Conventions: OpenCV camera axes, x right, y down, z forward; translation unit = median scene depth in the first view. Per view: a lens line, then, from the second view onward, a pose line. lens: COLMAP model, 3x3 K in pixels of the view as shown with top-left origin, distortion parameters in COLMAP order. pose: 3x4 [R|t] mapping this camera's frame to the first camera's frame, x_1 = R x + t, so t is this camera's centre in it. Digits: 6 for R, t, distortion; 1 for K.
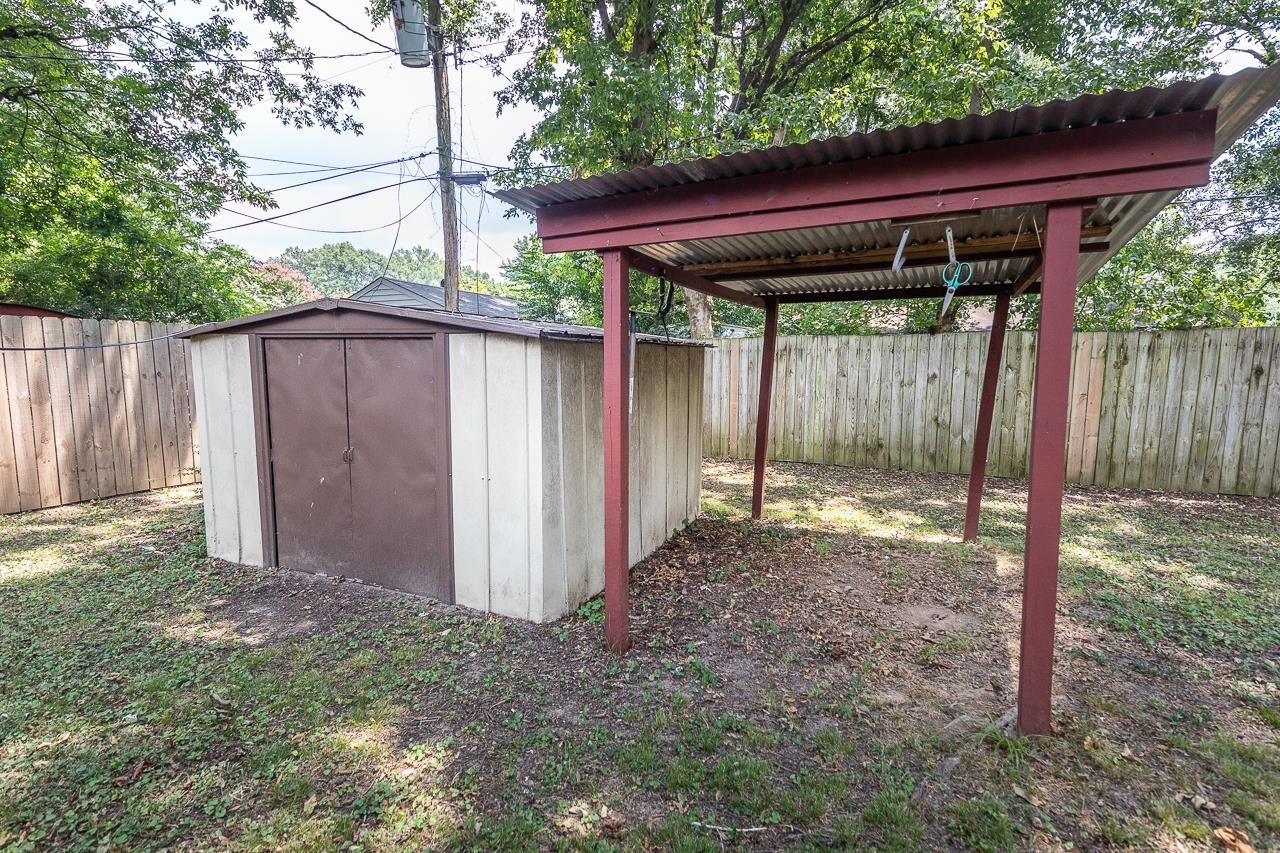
lens RADIAL K [[615.8, 0, 641.4], [0, 615.8, 427.3], [0, 0, 1]] dist [0.046485, -0.017684]
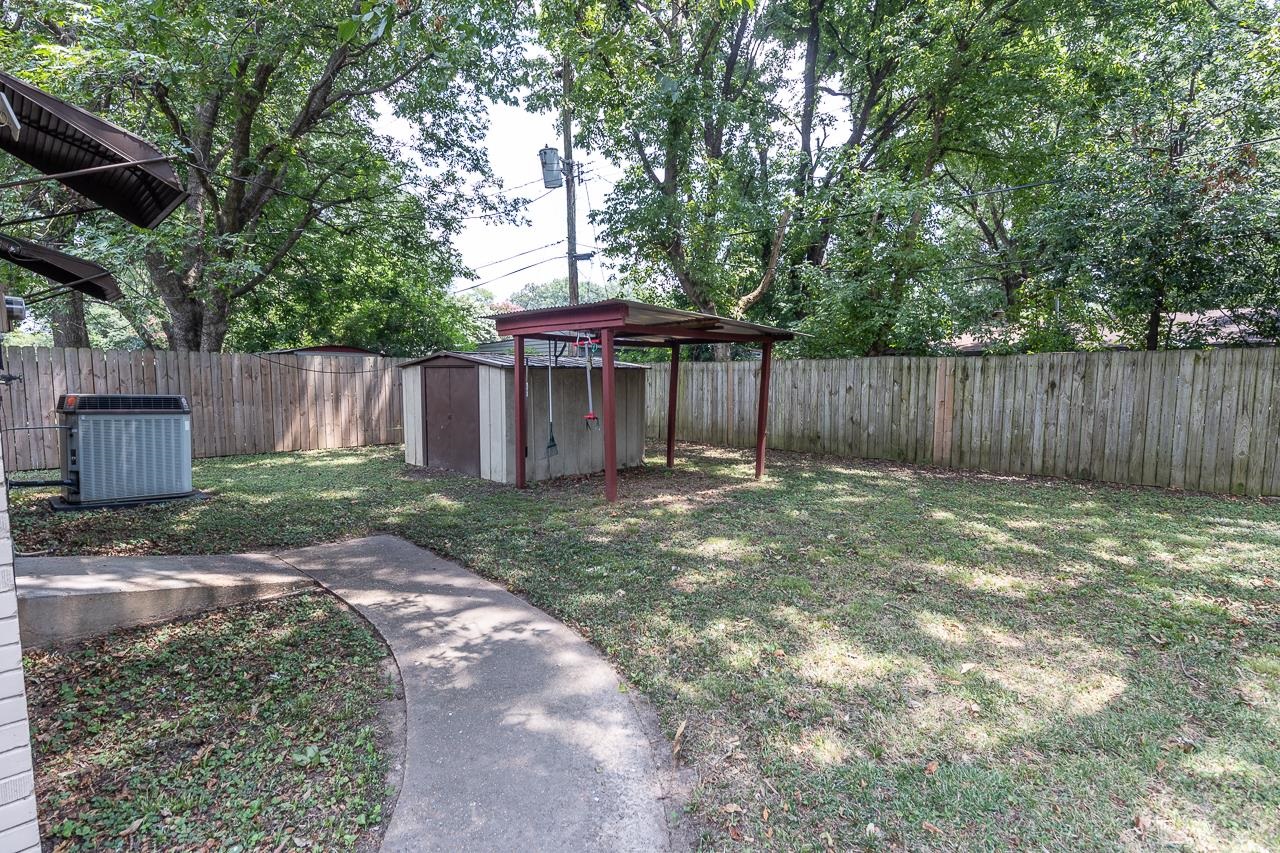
lens RADIAL K [[615.8, 0, 638.0], [0, 615.8, 427.2], [0, 0, 1]] dist [0.046485, -0.017684]
pose [[0.943911, 0.027080, -0.329086, 0.475423], [-0.036528, 0.999078, -0.022561, 0.055528], [0.328172, 0.033316, 0.944030, -0.480904]]
